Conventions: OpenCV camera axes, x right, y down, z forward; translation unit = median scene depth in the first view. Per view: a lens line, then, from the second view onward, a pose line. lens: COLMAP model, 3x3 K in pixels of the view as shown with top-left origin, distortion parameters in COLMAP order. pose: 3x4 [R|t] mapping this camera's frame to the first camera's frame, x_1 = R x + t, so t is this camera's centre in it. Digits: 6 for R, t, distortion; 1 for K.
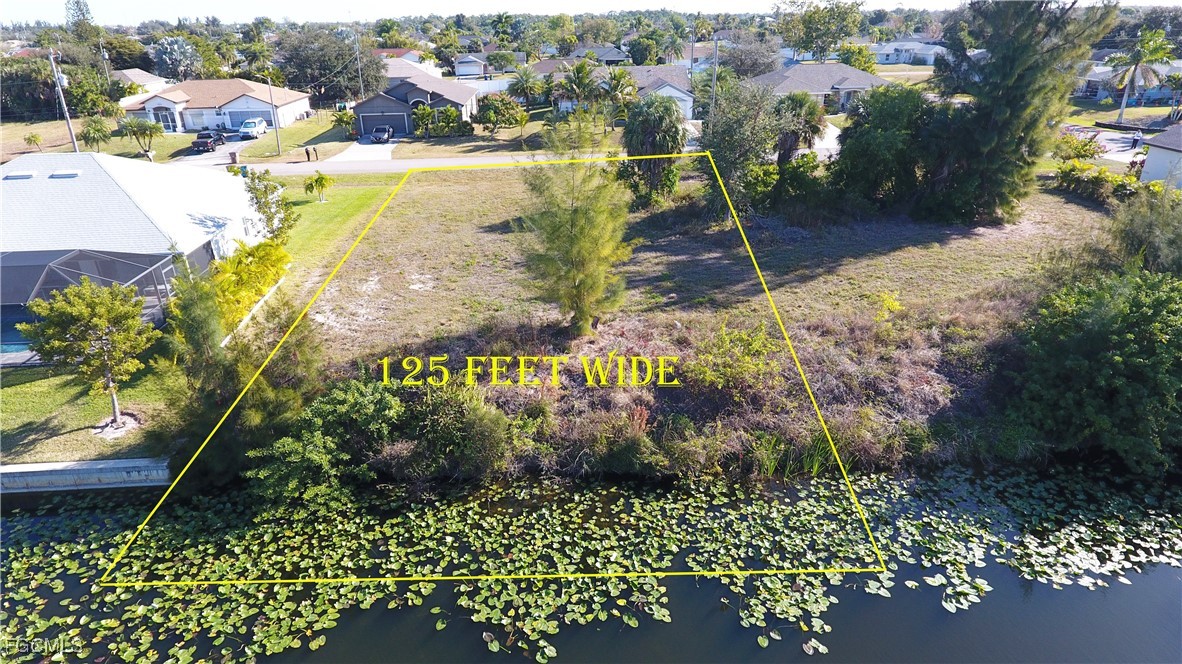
lens RADIAL K [[696.3, 0, 588.3], [0, 696.3, 334.7], [0, 0, 1]] dist [-0.003256, -0.001173]
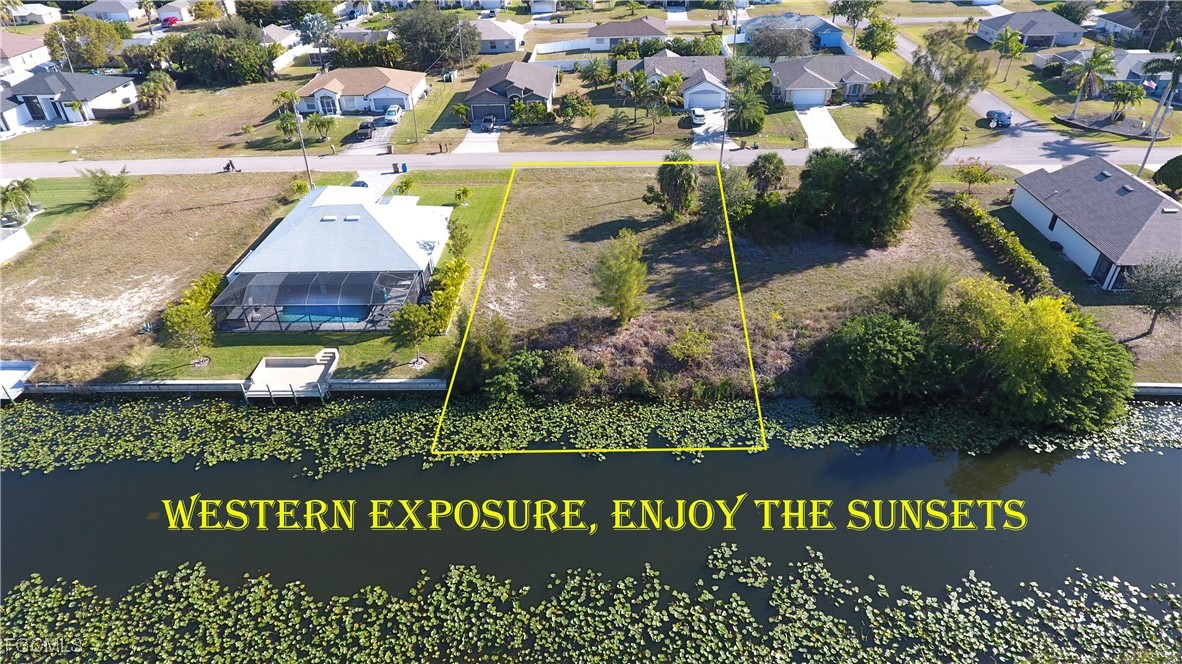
lens RADIAL K [[696.3, 0, 589.4], [0, 696.3, 336.4], [0, 0, 1]] dist [-0.003256, -0.001173]
pose [[0.996265, 0.041967, -0.075461, 0.061446], [-0.028836, 0.985476, 0.167351, -0.379504], [0.081388, -0.164550, 0.983005, -1.278953]]
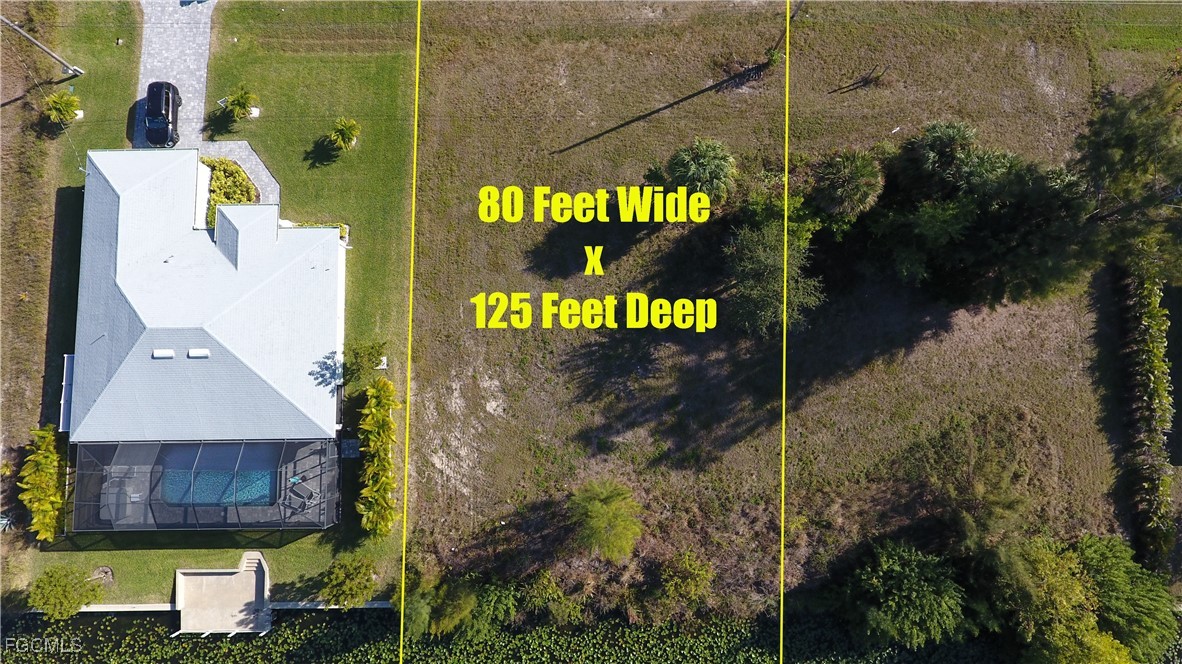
lens RADIAL K [[696.3, 0, 589.0], [0, 696.3, 346.5], [0, 0, 1]] dist [-0.003256, -0.001173]
pose [[0.998782, 0.048309, 0.010065, -0.110869], [-0.032959, 0.501270, 0.864663, -2.009446], [0.036725, -0.863941, 0.502251, 0.631773]]
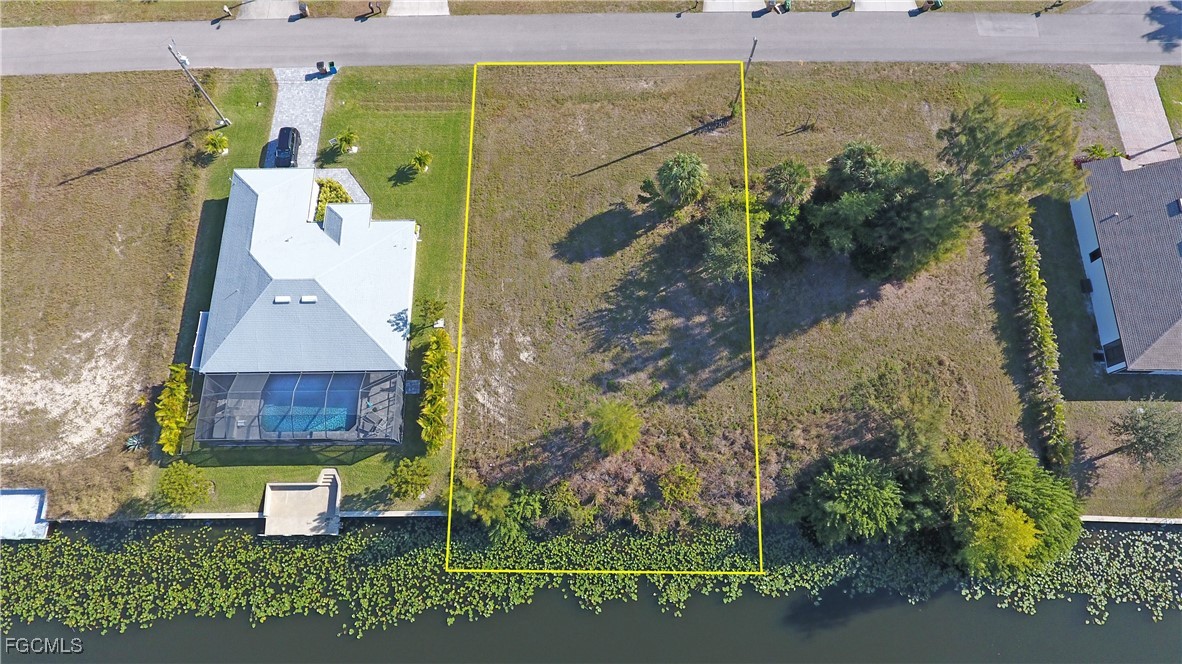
lens RADIAL K [[696.3, 0, 589.6], [0, 696.3, 341.7], [0, 0, 1]] dist [-0.003256, -0.001173]
pose [[0.998643, 0.050461, -0.012882, -0.091173], [-0.024567, 0.674553, 0.737818, -2.116393], [0.045920, -0.736500, 0.674877, -0.234568]]
